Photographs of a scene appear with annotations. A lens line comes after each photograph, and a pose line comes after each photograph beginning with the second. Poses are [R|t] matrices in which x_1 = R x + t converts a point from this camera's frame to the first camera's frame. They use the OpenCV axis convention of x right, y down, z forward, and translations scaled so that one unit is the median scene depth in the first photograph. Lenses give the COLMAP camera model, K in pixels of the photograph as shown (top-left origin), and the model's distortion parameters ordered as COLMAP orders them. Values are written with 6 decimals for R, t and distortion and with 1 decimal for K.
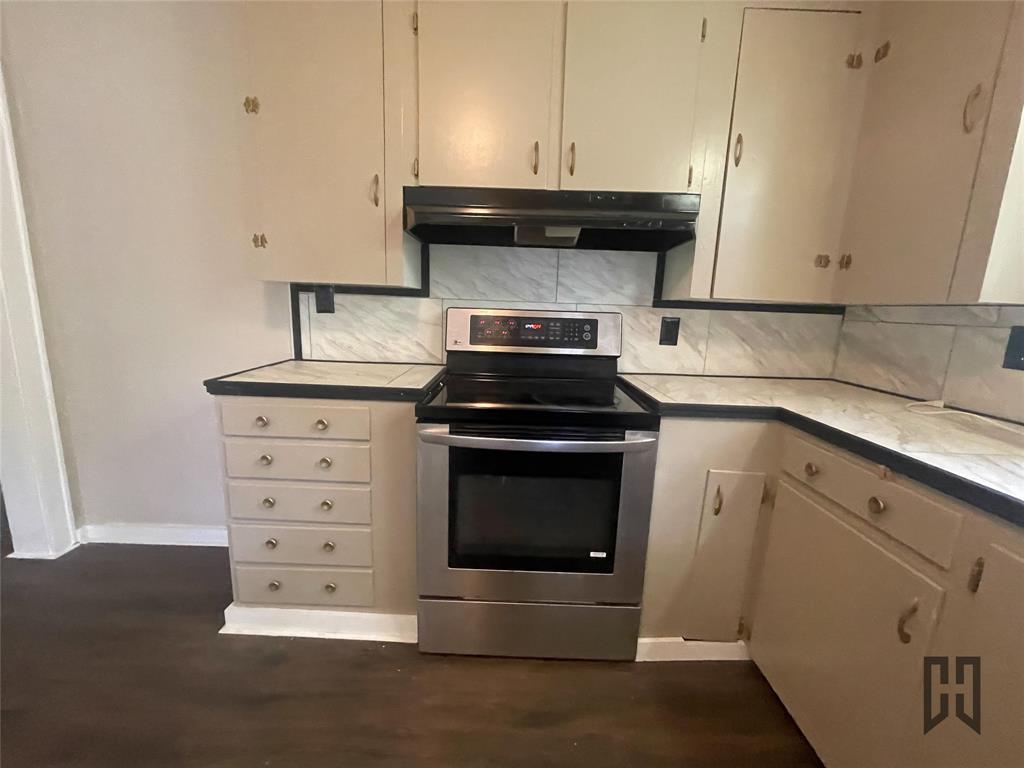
lens RADIAL K [[415.2, 0, 512.0], [0, 415.2, 384.0], [0, 0, 1]] dist [-0.021461, -0.000131]
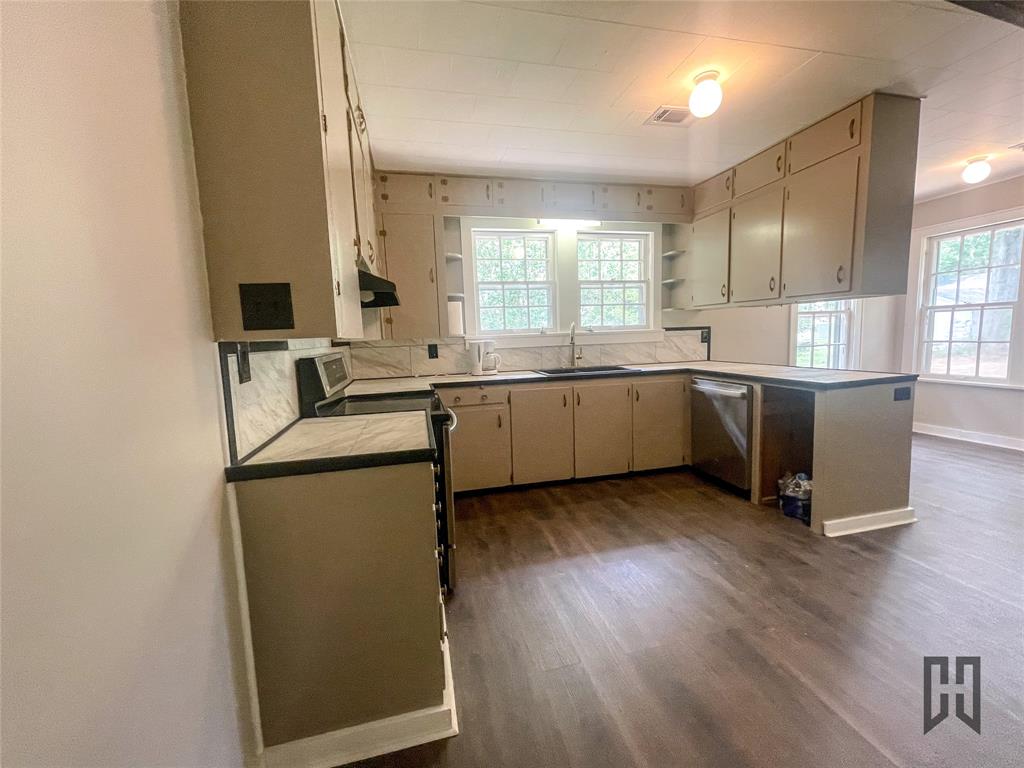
lens RADIAL K [[415.2, 0, 512.0], [0, 415.2, 384.0], [0, 0, 1]] dist [-0.021461, -0.000131]
pose [[-0.250777, -0.138295, 0.958116, -1.275378], [0.205919, 0.959471, 0.192388, -0.221101], [-0.945890, 0.245541, -0.212135, 0.771850]]
